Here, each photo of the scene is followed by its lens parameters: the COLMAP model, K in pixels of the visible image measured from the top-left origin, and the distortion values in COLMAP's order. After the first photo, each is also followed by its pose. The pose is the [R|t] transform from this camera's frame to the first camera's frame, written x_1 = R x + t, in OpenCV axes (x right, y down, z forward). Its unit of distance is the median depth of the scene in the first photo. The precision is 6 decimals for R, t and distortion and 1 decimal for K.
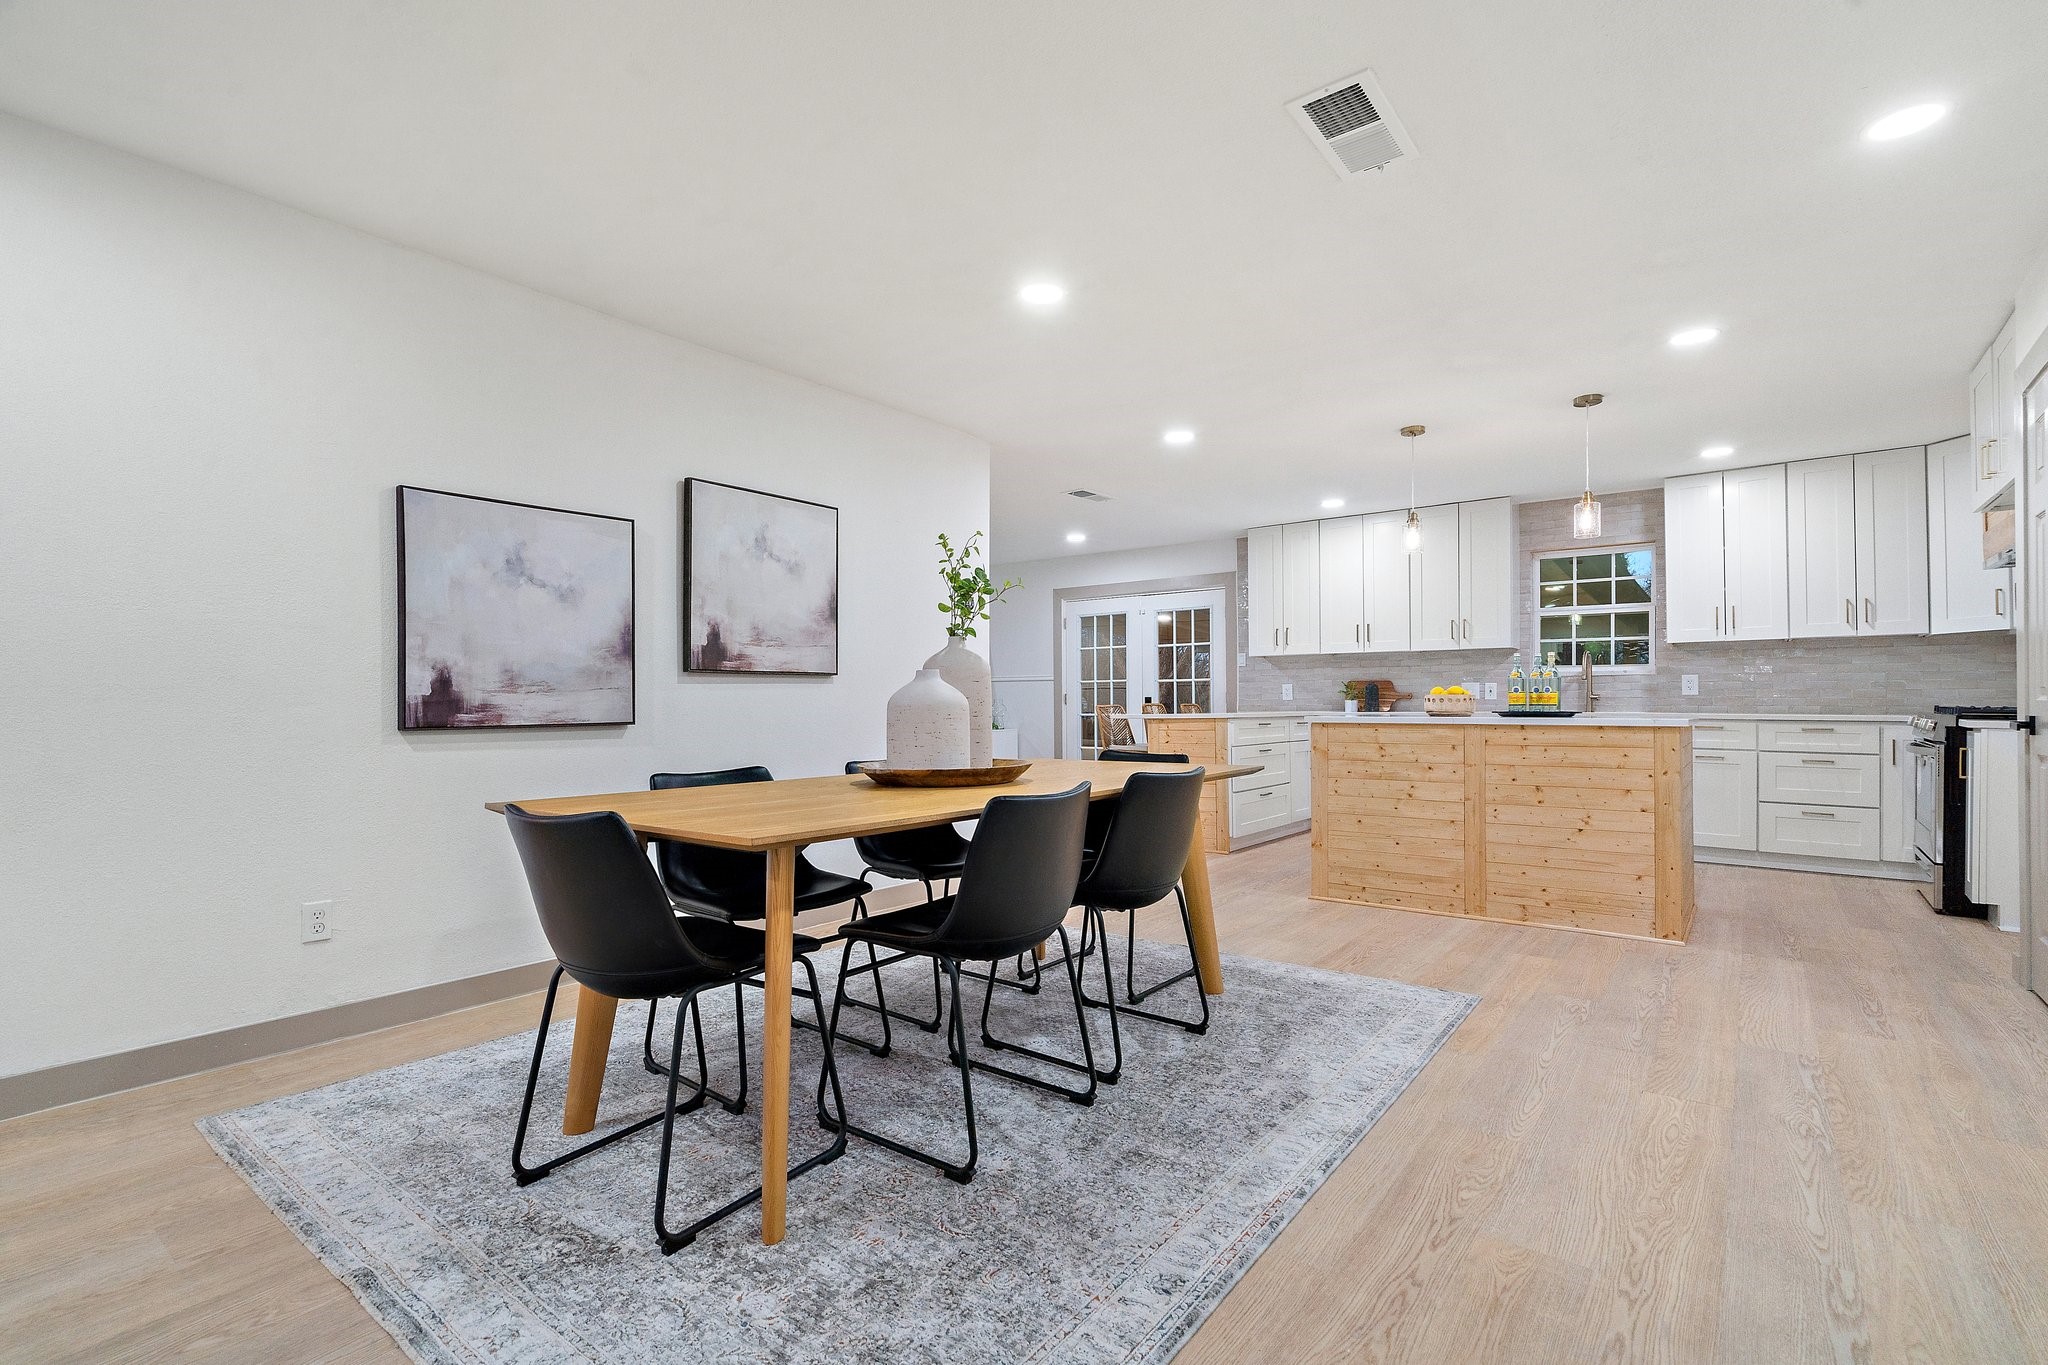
lens RADIAL K [[933.4, 0, 1028.4], [0, 933.4, 690.5], [0, 0, 1]] dist [-0.000215, 0.000460]
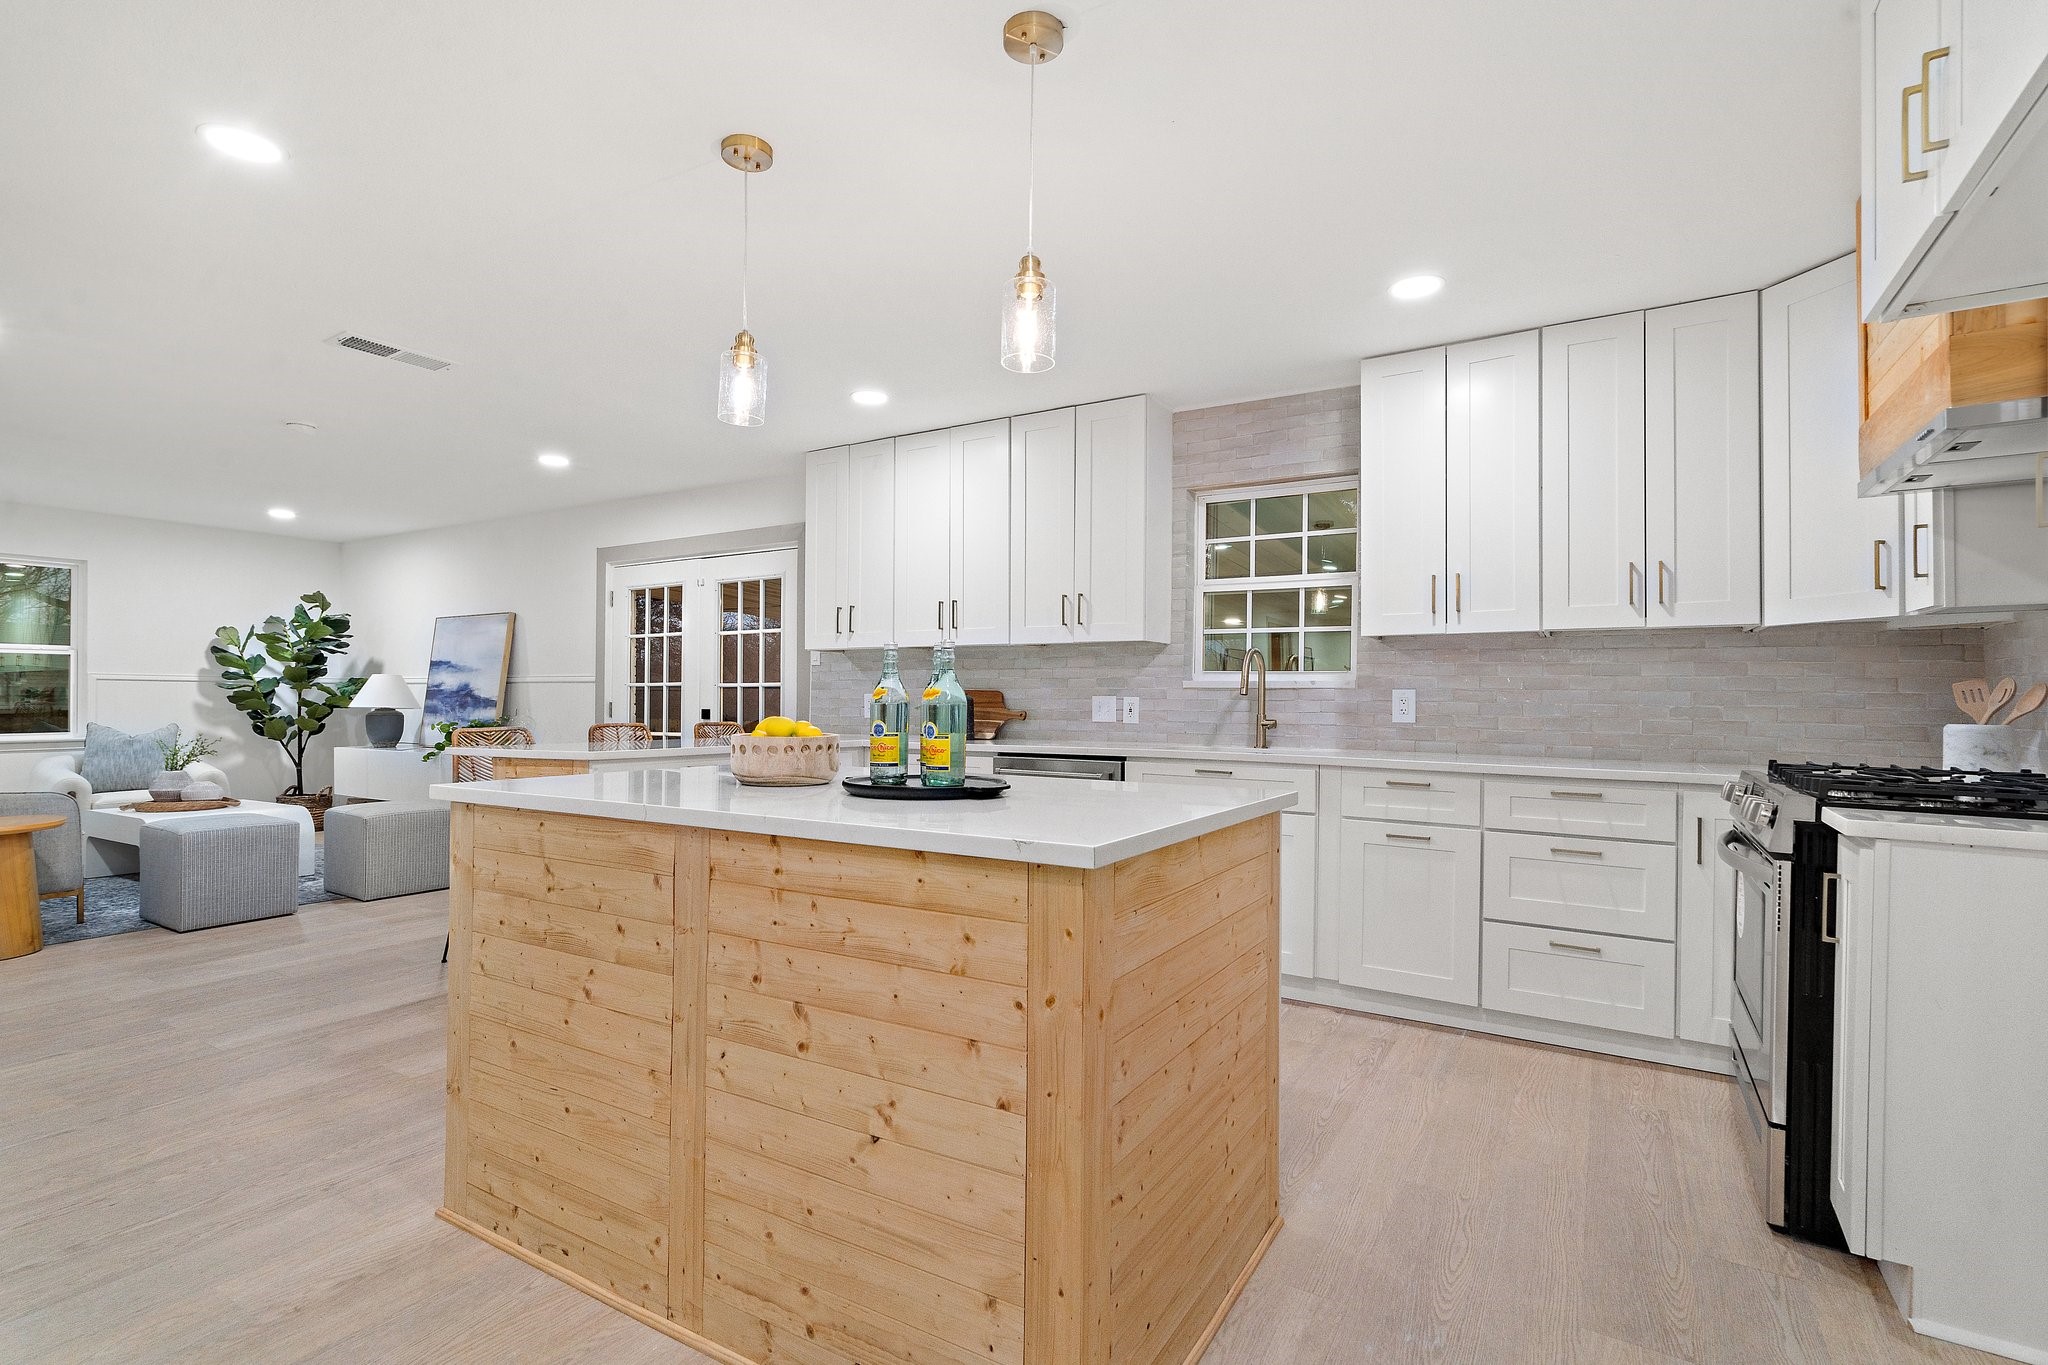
lens RADIAL K [[962.2, 0, 1026.5], [0, 962.2, 688.4], [0, 0, 1]] dist [0.000101, 0.000765]
pose [[0.992686, 0.012081, 0.120117, 0.392965], [-0.012010, 0.999927, -0.001310, -0.014190], [-0.120124, -0.000143, 0.992759, 0.410682]]
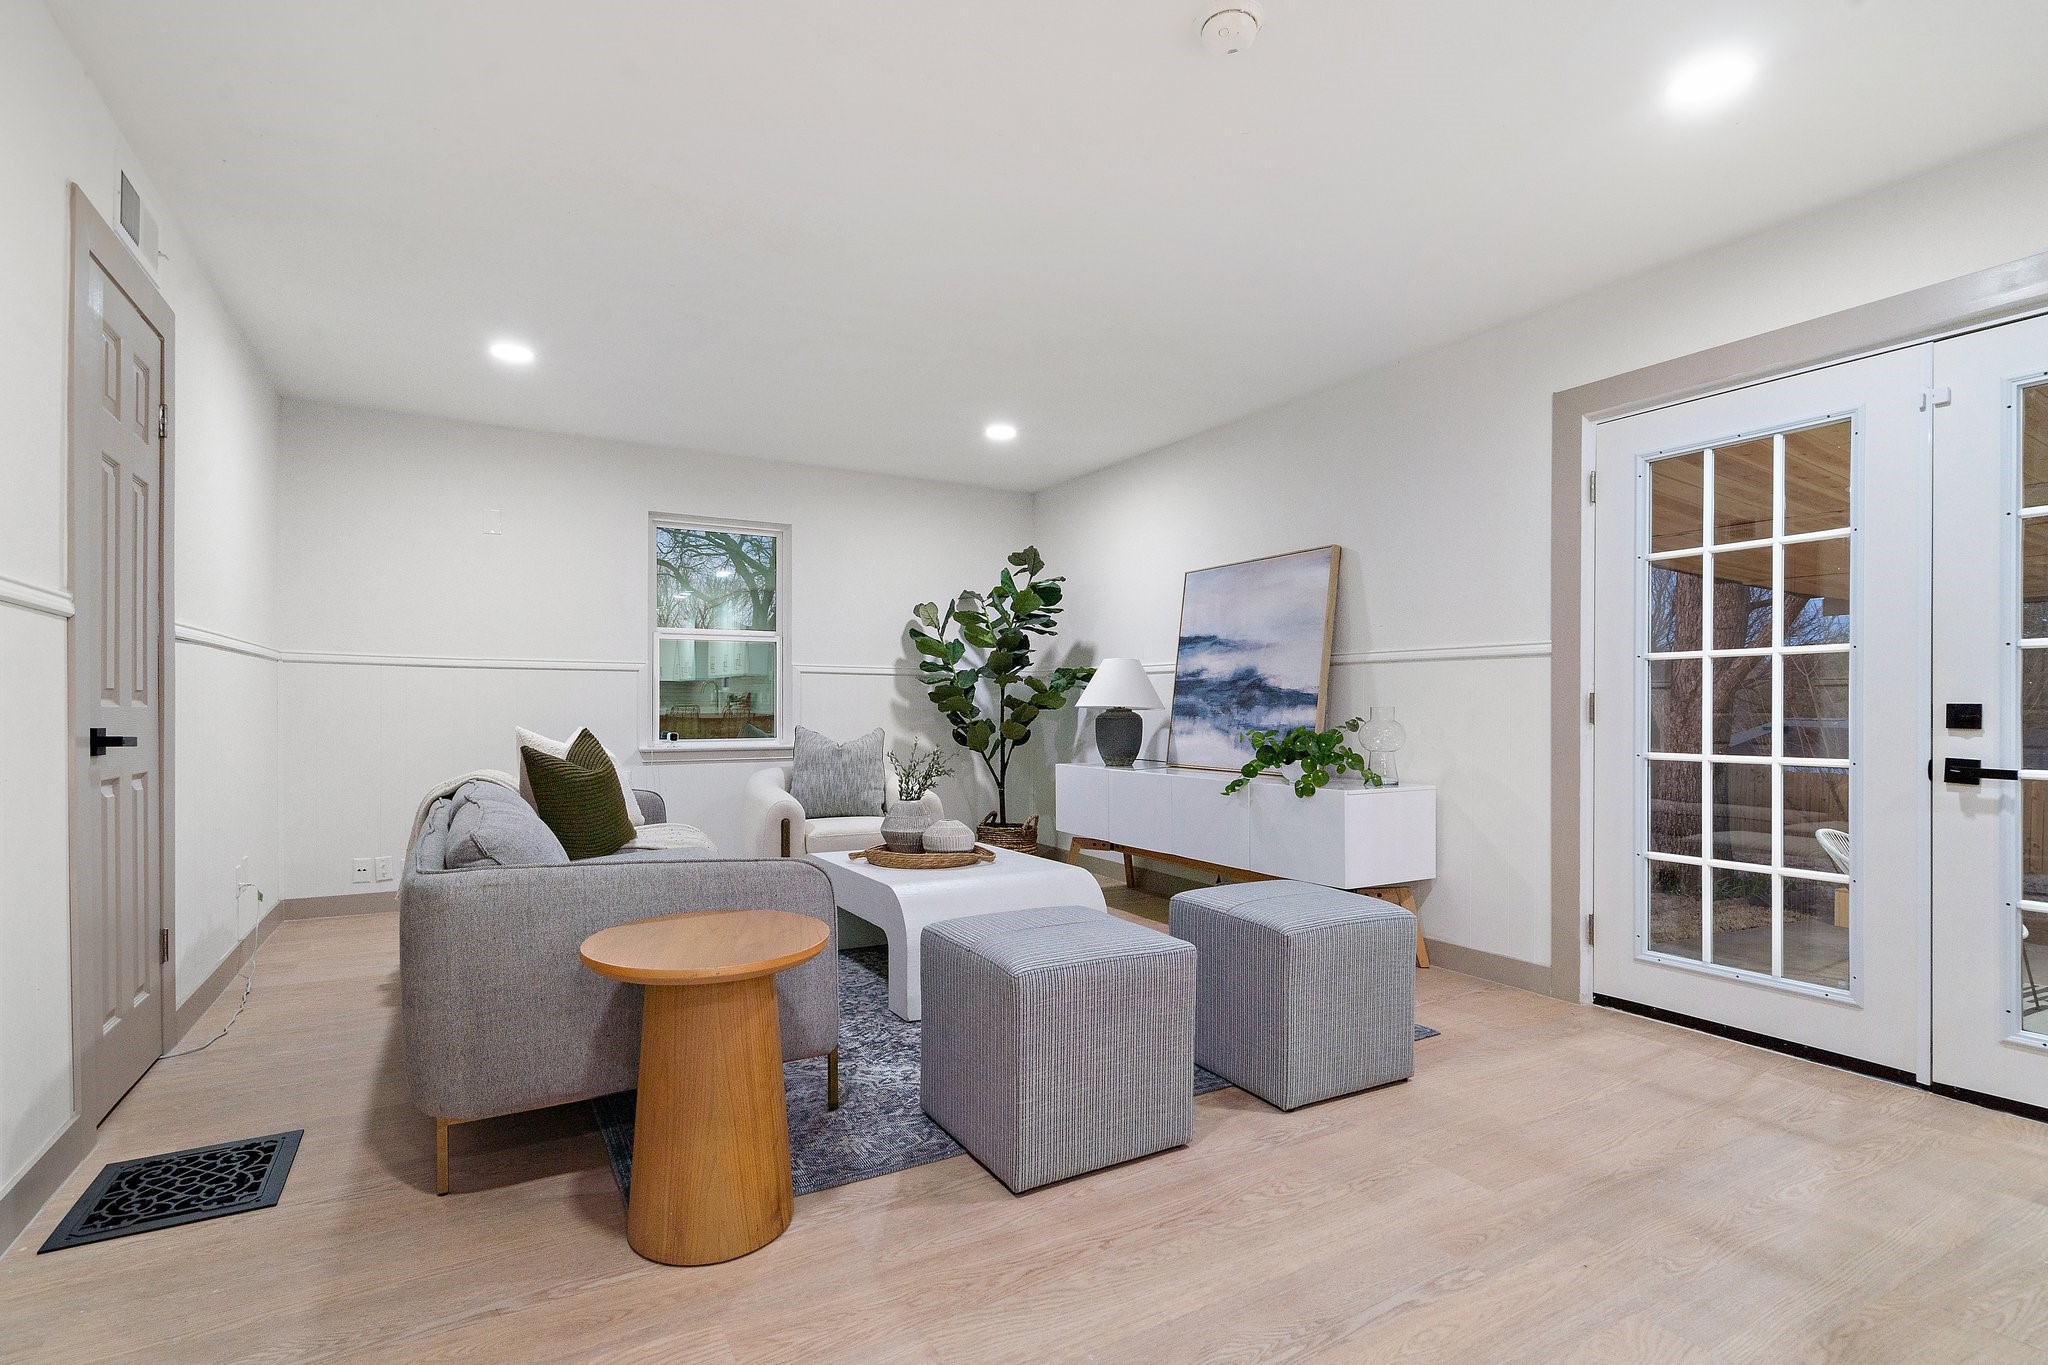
lens RADIAL K [[967.9, 0, 1025.4], [0, 967.9, 702.2], [0, 0, 1]] dist [-0.002530, 0.000223]
pose [[0.928094, 0.006828, -0.372283, -0.032559], [-0.004597, 0.999966, 0.006879, 0.008416], [0.372317, -0.004673, 0.928094, 0.912235]]
